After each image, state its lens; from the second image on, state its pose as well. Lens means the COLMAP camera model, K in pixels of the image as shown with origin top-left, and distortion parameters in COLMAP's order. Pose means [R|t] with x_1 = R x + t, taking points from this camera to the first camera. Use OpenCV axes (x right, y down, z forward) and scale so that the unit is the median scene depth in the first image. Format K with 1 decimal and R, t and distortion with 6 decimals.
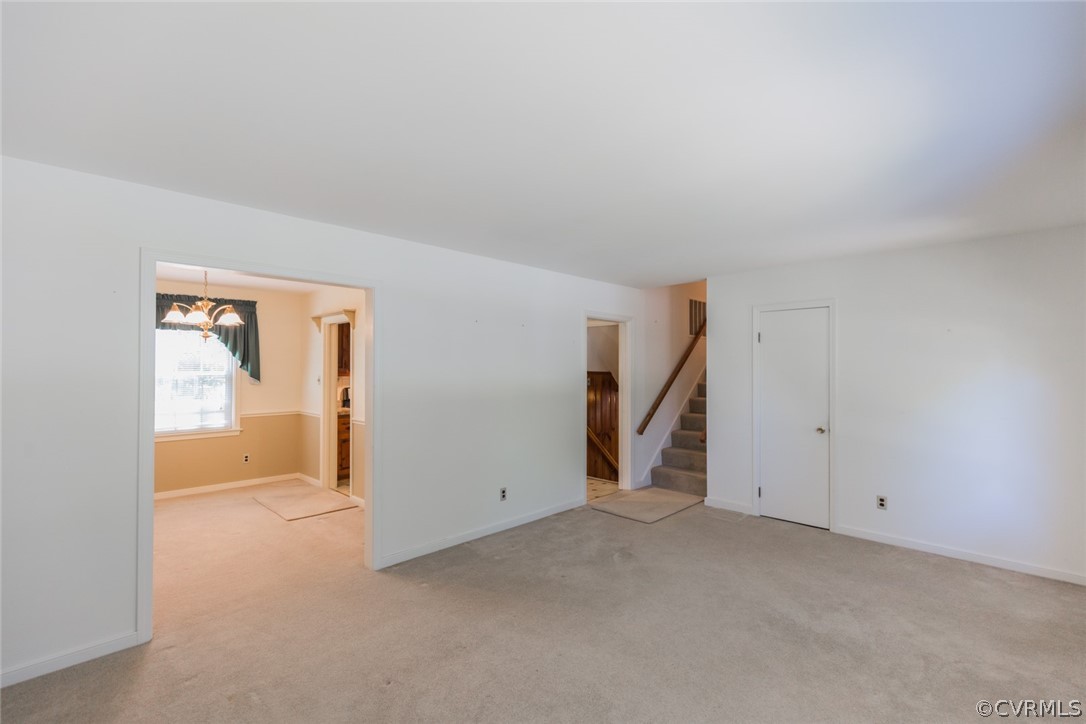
lens RADIAL K [[485.8, 0, 547.6], [0, 485.8, 361.9], [0, 0, 1]] dist [0.007855, -0.001181]
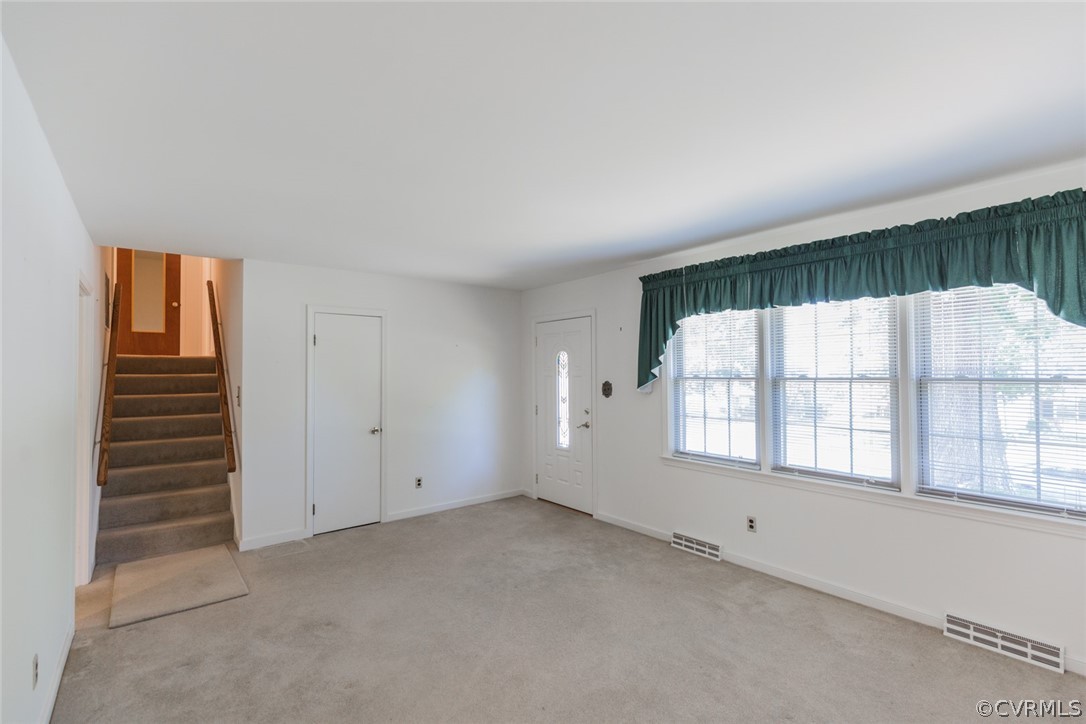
lens RADIAL K [[485.8, 0, 544.1], [0, 485.8, 367.1], [0, 0, 1]] dist [0.007855, -0.001181]
pose [[0.125478, 0.010769, 0.992038, -0.434384], [-0.004521, 0.999937, -0.010283, 0.008149], [-0.992086, -0.003194, 0.125518, 0.475001]]
